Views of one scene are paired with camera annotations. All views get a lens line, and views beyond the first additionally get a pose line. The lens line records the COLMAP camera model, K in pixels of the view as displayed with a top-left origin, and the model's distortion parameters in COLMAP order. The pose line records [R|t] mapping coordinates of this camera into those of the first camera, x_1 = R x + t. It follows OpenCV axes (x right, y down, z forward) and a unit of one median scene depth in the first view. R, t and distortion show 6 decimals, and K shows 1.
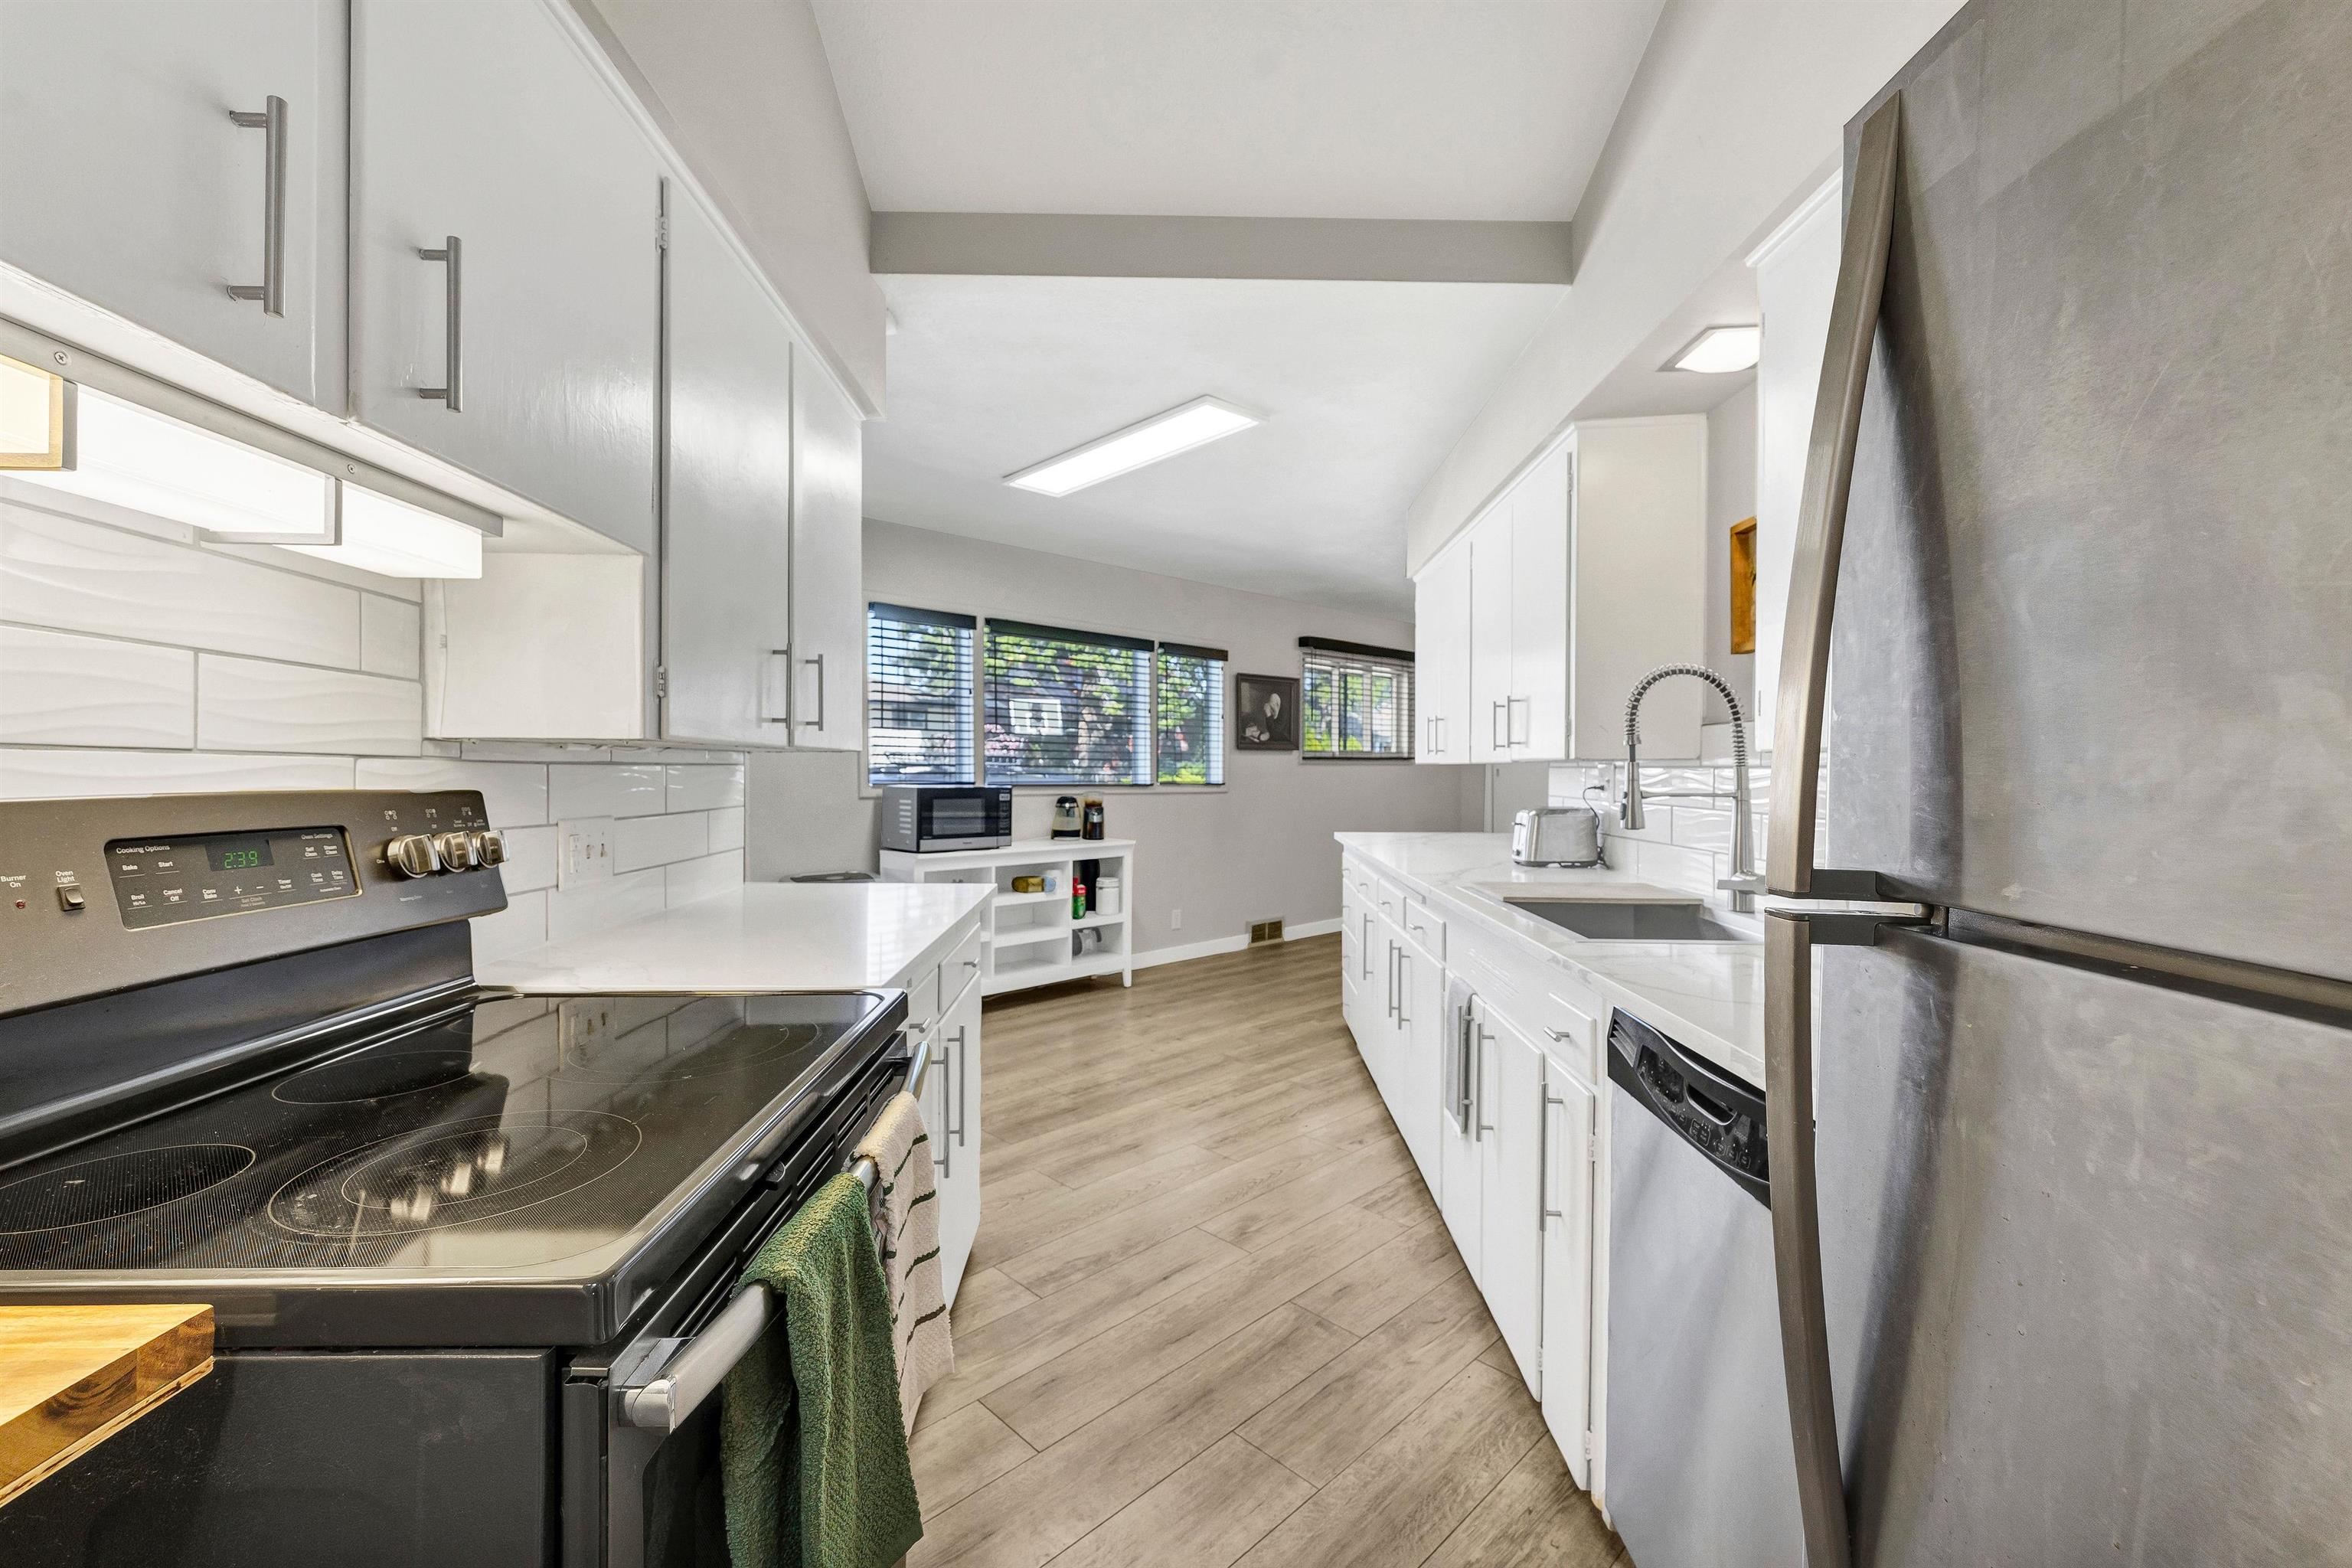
lens RADIAL K [[968.9, 0, 1171.5], [0, 968.9, 763.9], [0, 0, 1]] dist [0.001393, 0.000070]
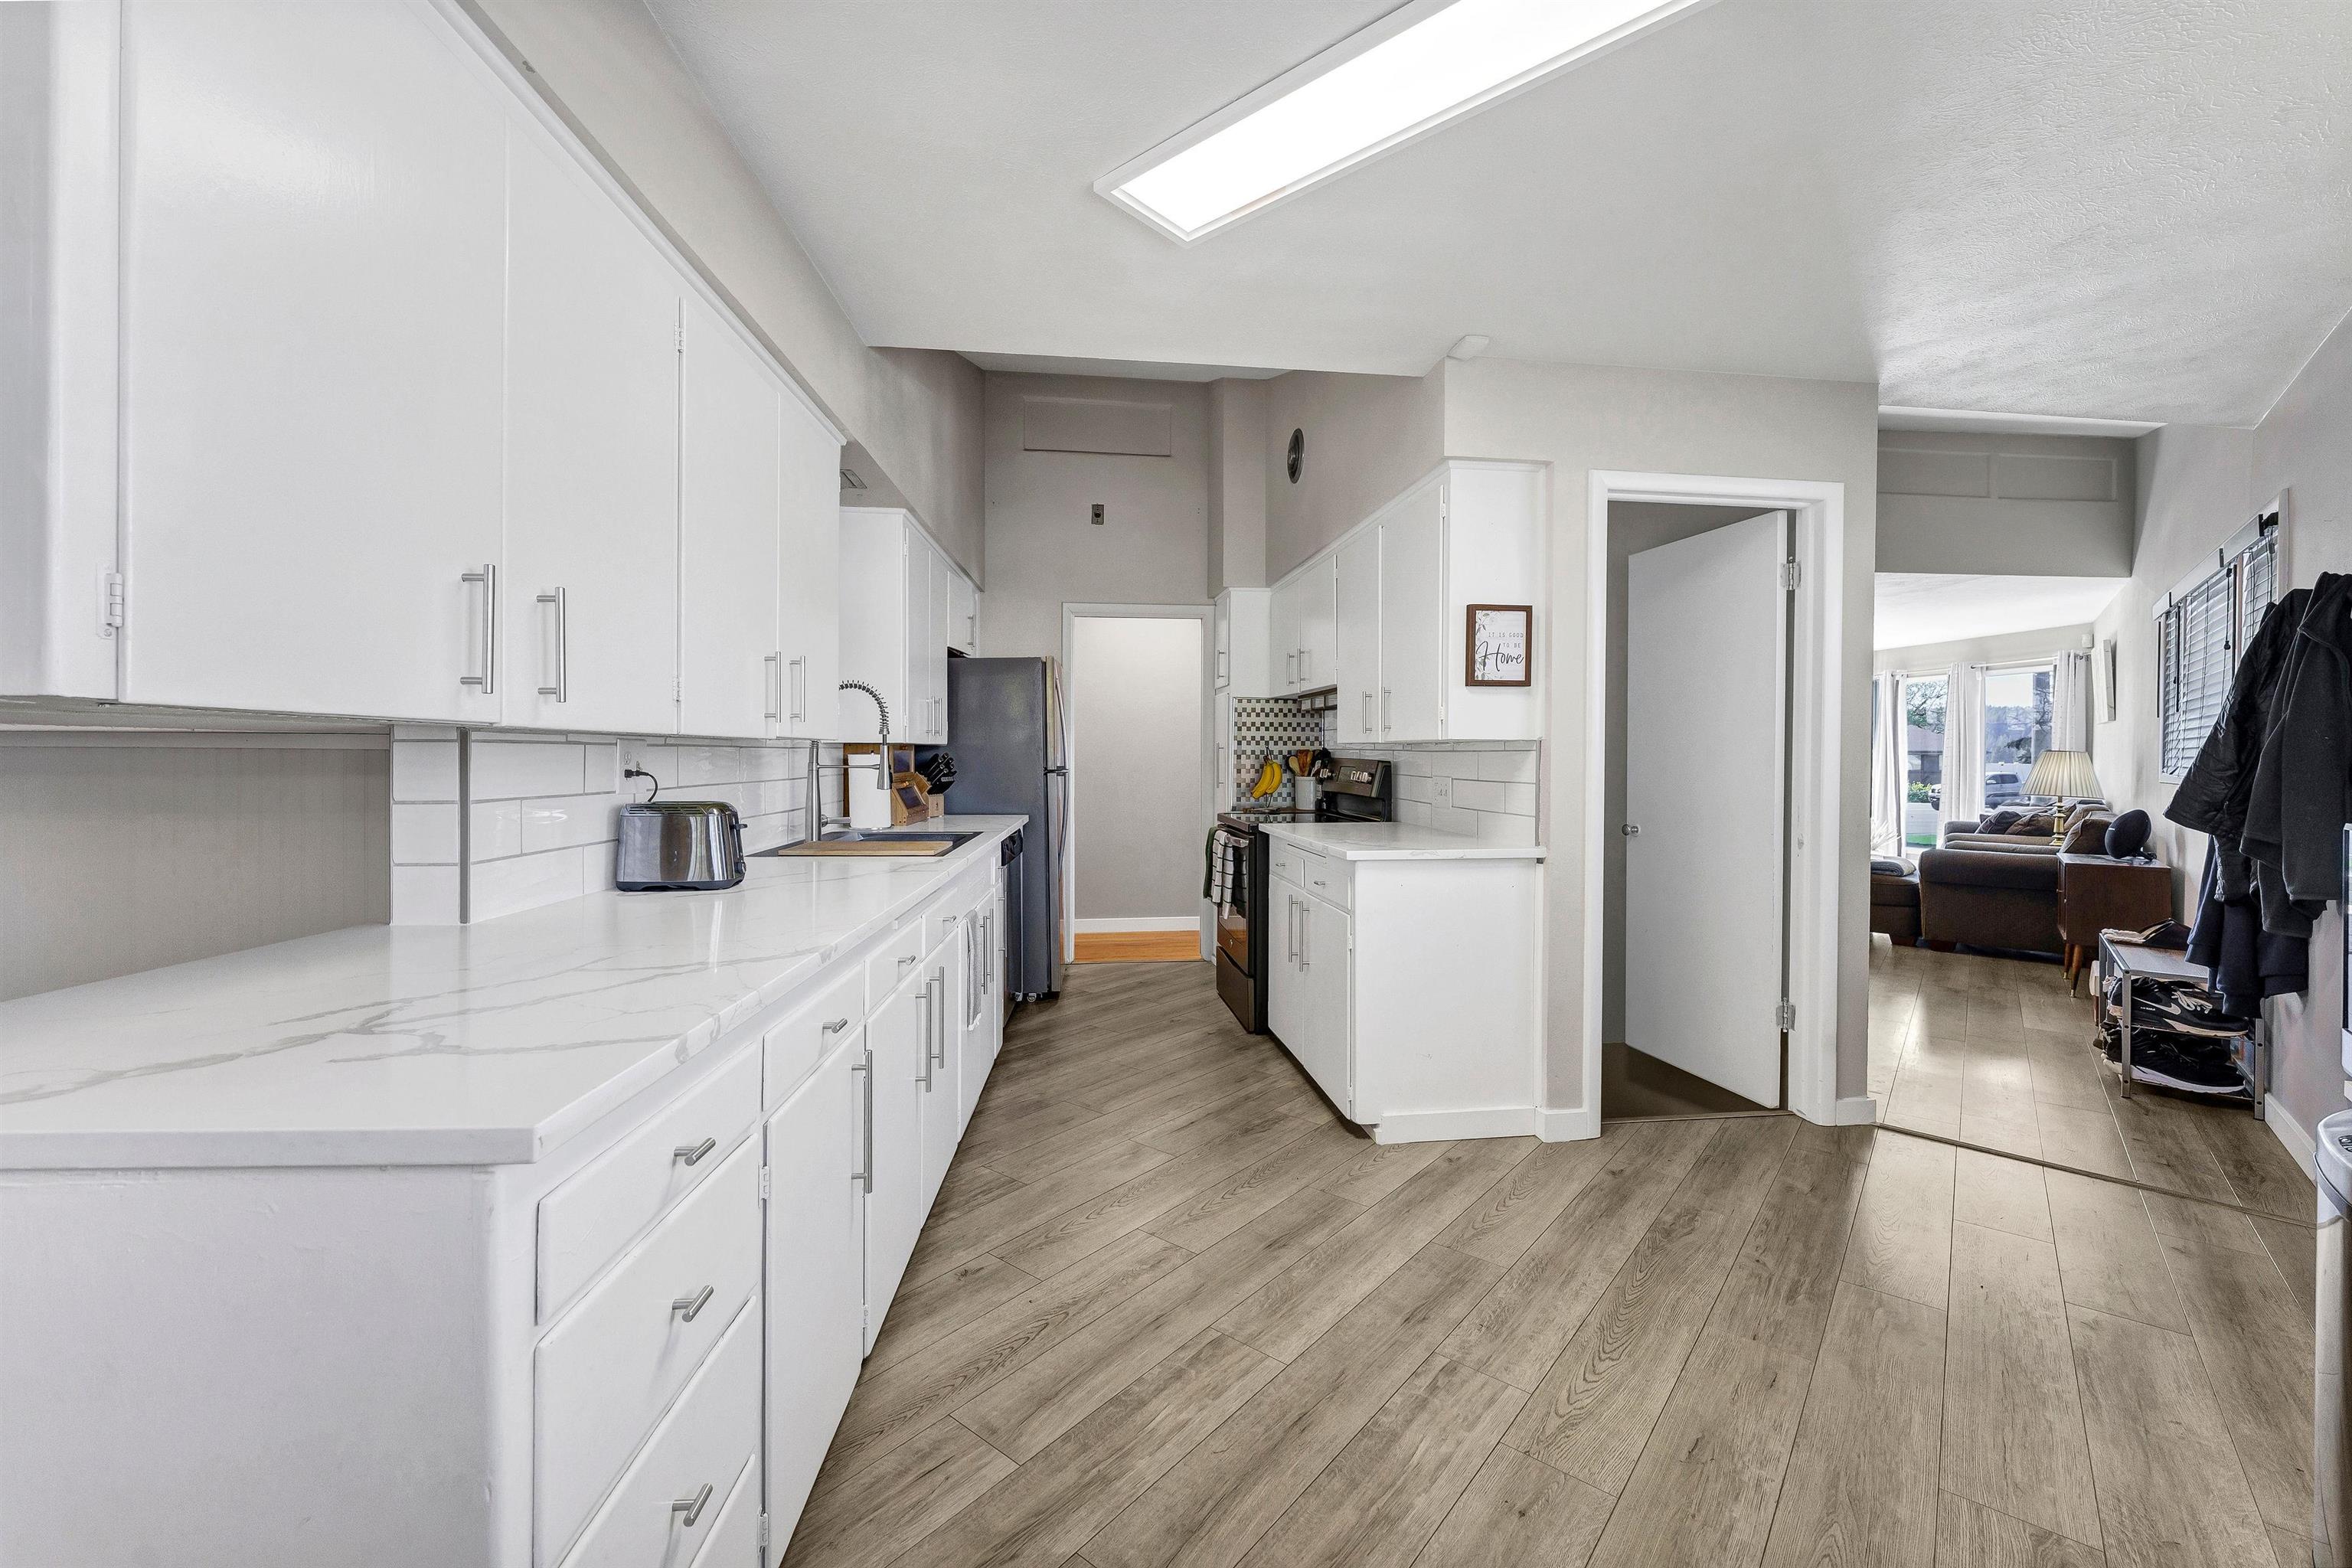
lens RADIAL K [[968.9, 0, 1171.5], [0, 968.9, 763.9], [0, 0, 1]] dist [0.001393, 0.000070]
pose [[-0.995556, -0.006979, -0.093913, 0.152626], [-0.007509, 0.999958, 0.005294, 0.015974], [0.093872, 0.005976, -0.995566, 2.313440]]
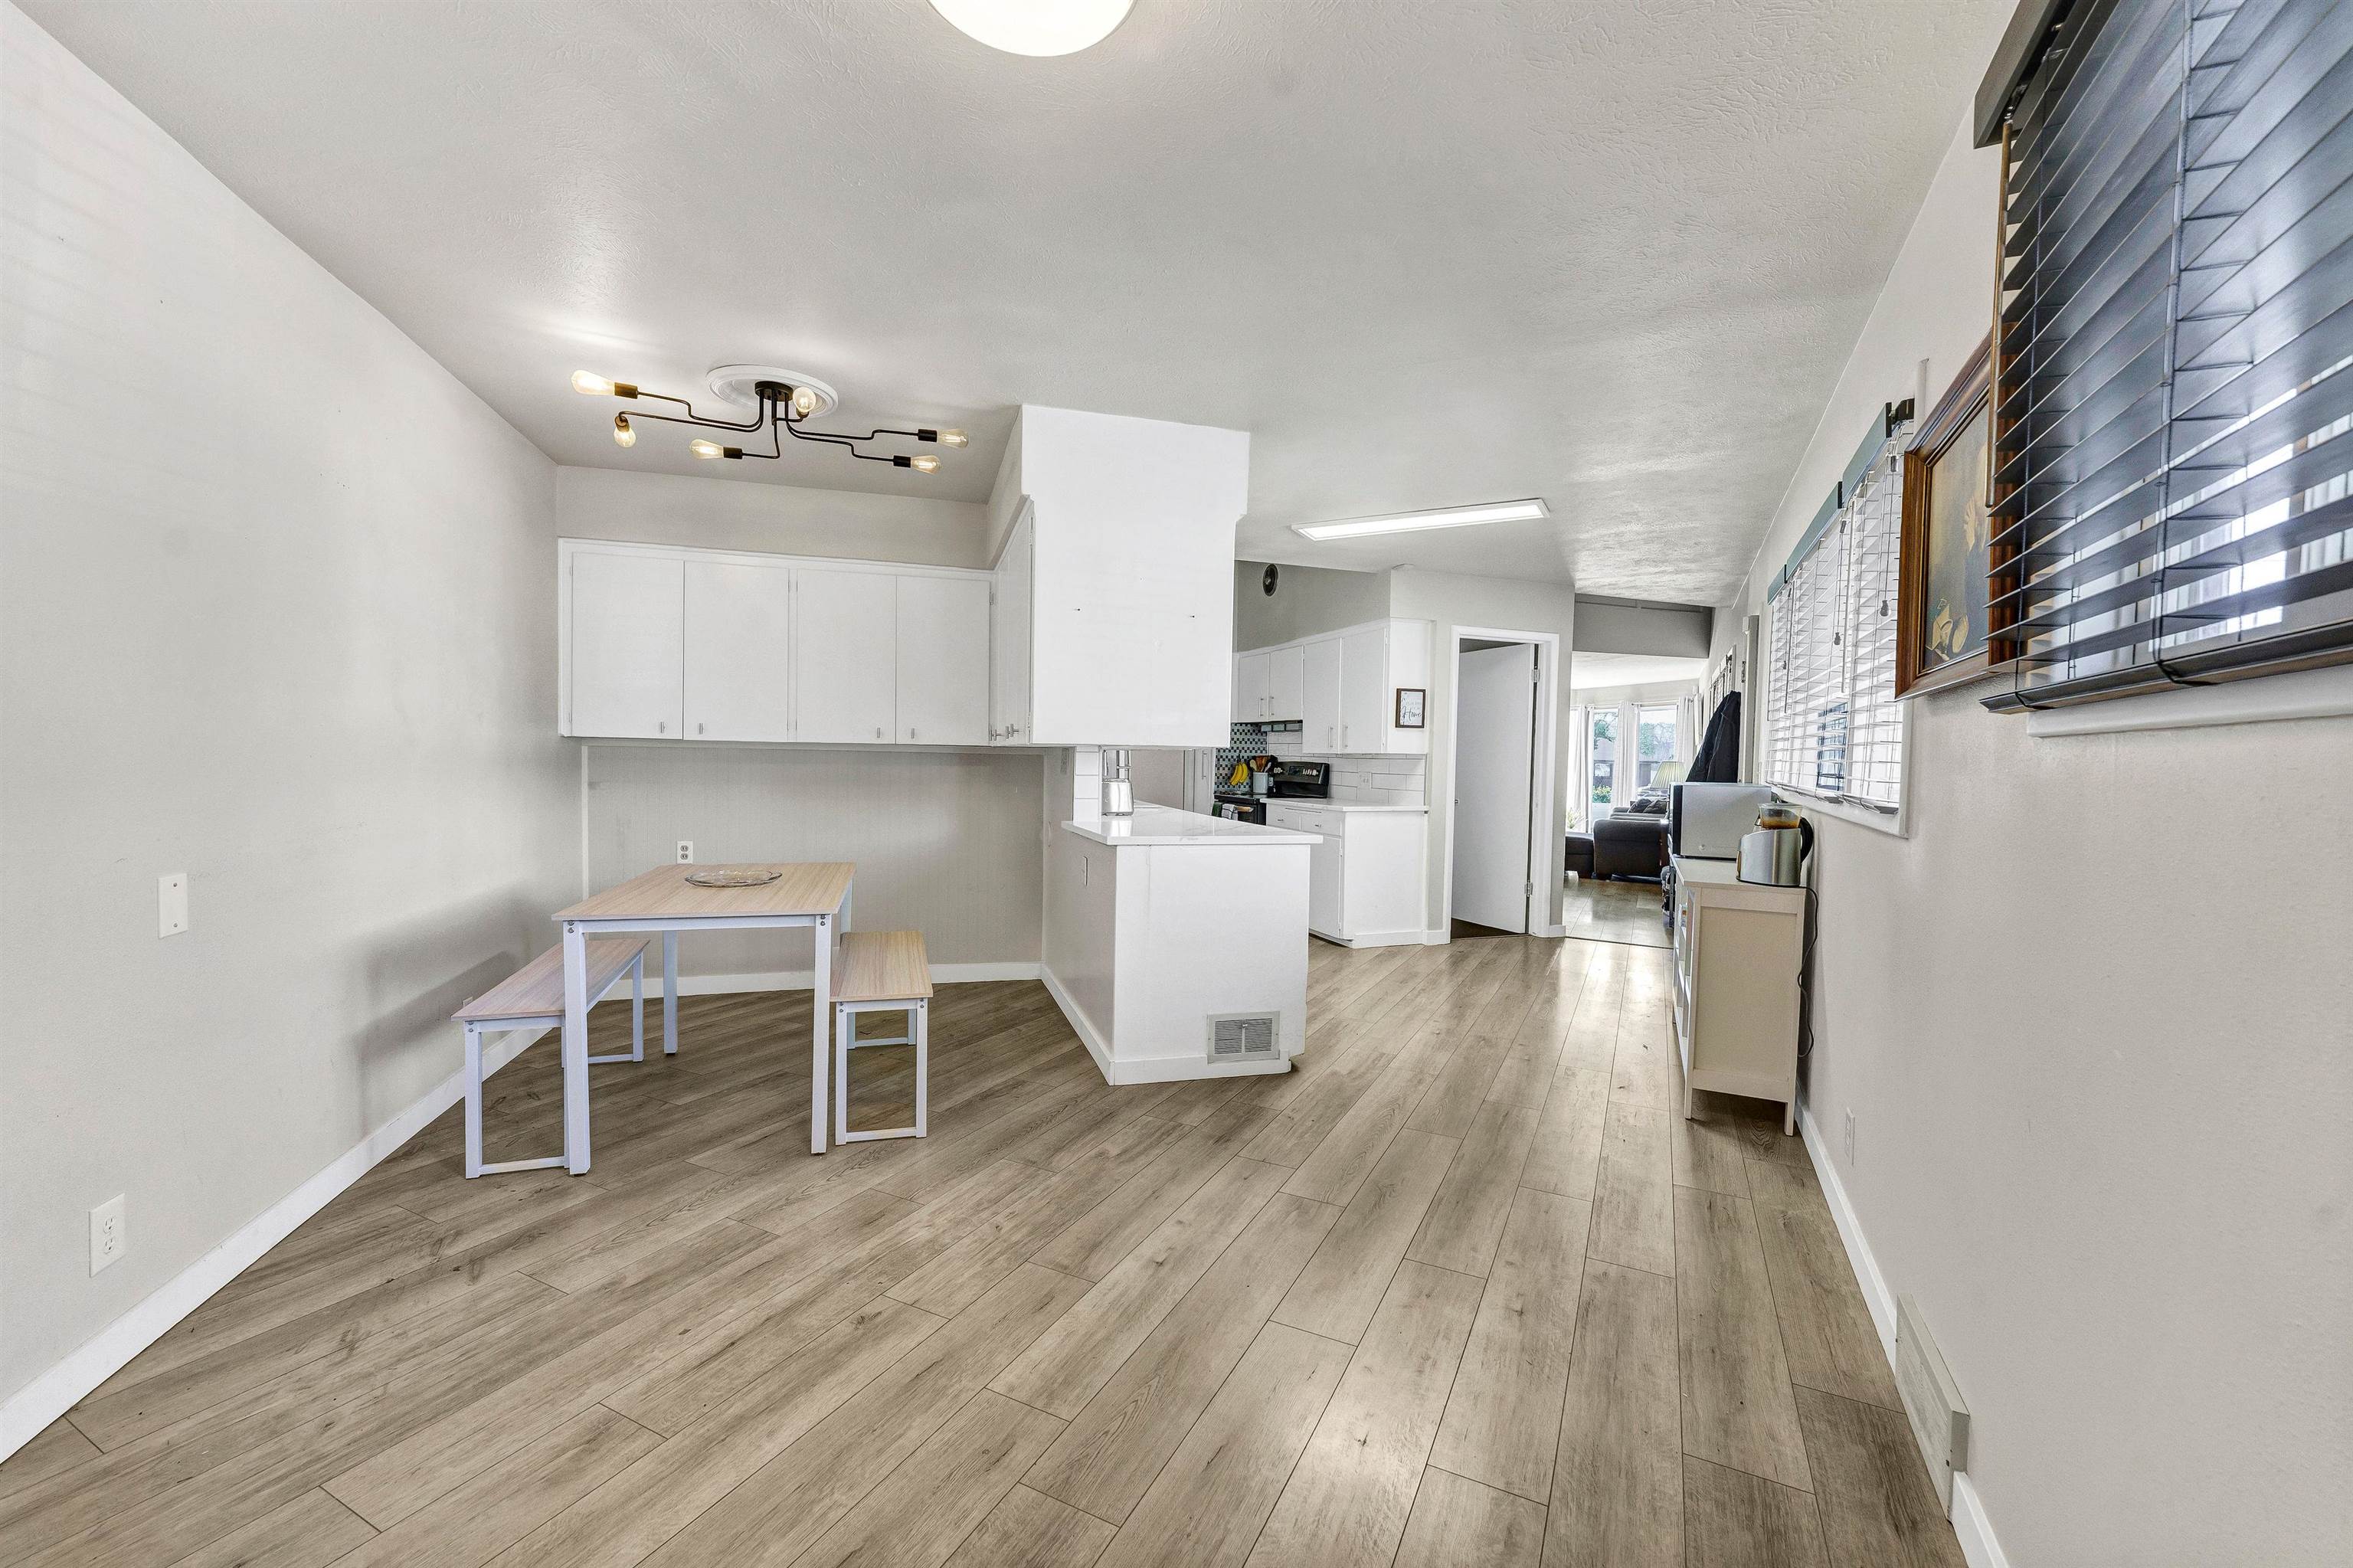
lens RADIAL K [[964.8, 0, 1168.7], [0, 964.8, 794.9], [0, 0, 1]] dist [-0.001591, -0.000182]
pose [[-0.948830, -0.007979, -0.315688, 1.081011], [-0.019644, 0.999236, 0.033786, 0.023988], [0.315177, 0.038259, -0.948261, 3.404277]]
